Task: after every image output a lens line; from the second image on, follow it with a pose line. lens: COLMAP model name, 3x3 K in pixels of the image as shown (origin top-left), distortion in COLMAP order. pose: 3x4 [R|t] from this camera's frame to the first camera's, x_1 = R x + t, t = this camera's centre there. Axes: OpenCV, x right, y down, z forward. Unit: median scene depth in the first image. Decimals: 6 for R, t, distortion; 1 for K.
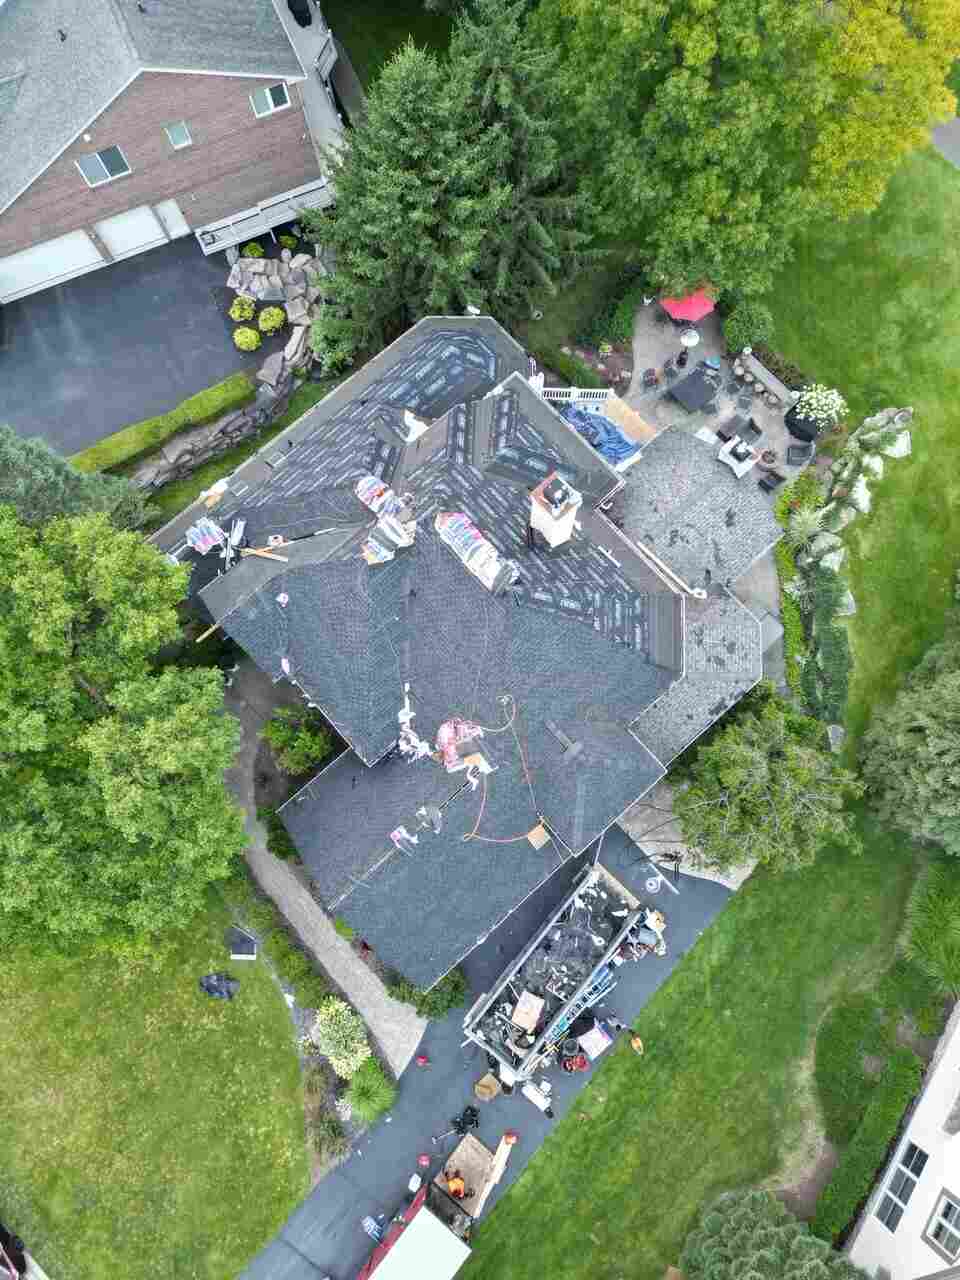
lens RADIAL K [[902.6, 0, 481.0], [0, 902.6, 639.7], [0, 0, 1]] dist [0.082741, -0.075309]
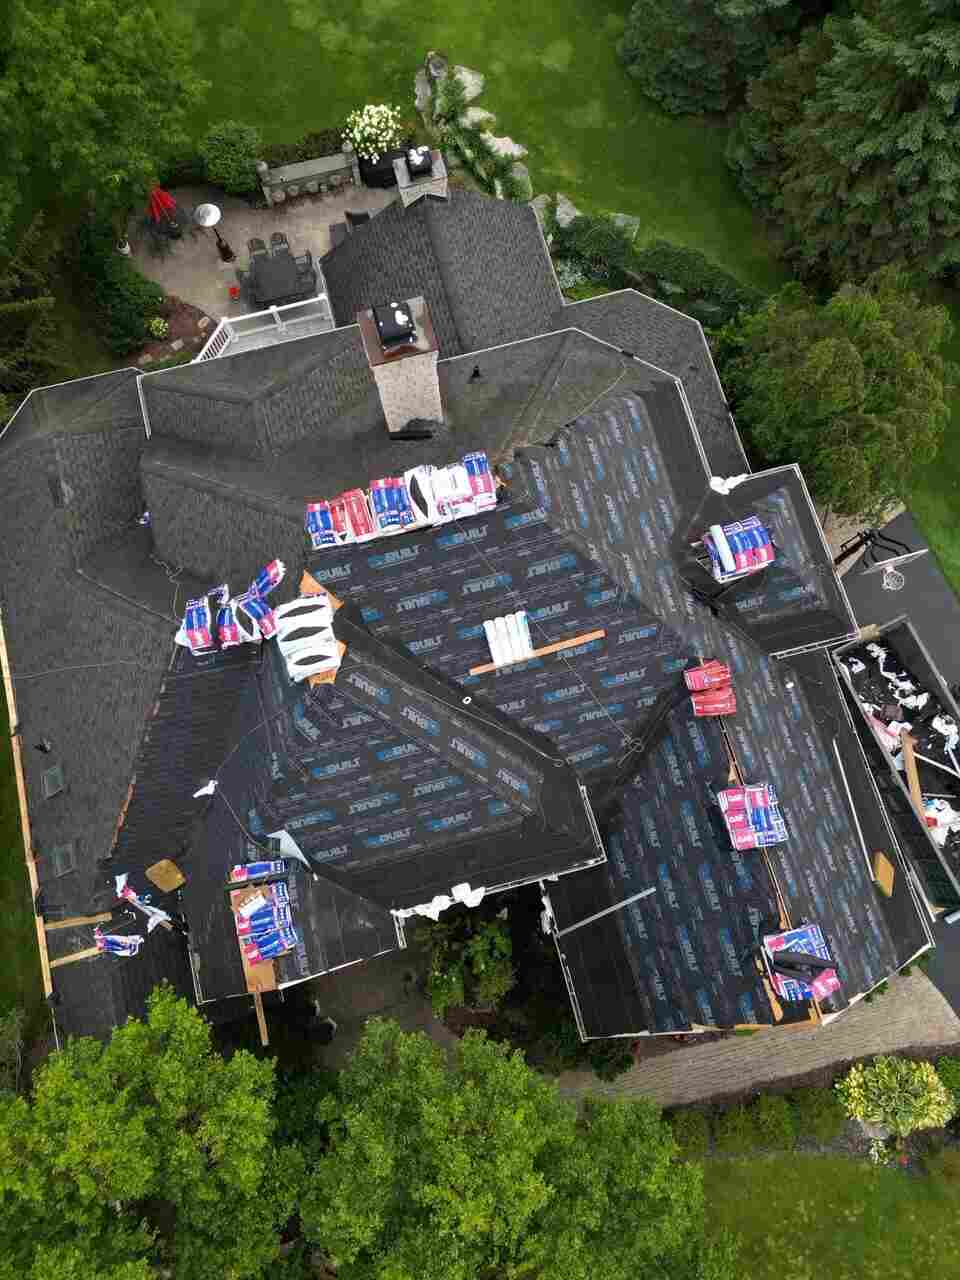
lens RADIAL K [[902.6, 0, 481.0], [0, 902.6, 639.7], [0, 0, 1]] dist [0.082741, -0.075309]
pose [[0.450194, -0.864646, 0.222962, -0.134999], [0.872597, 0.478990, 0.095619, -0.050344], [-0.189473, 0.151508, 0.970126, 0.313837]]
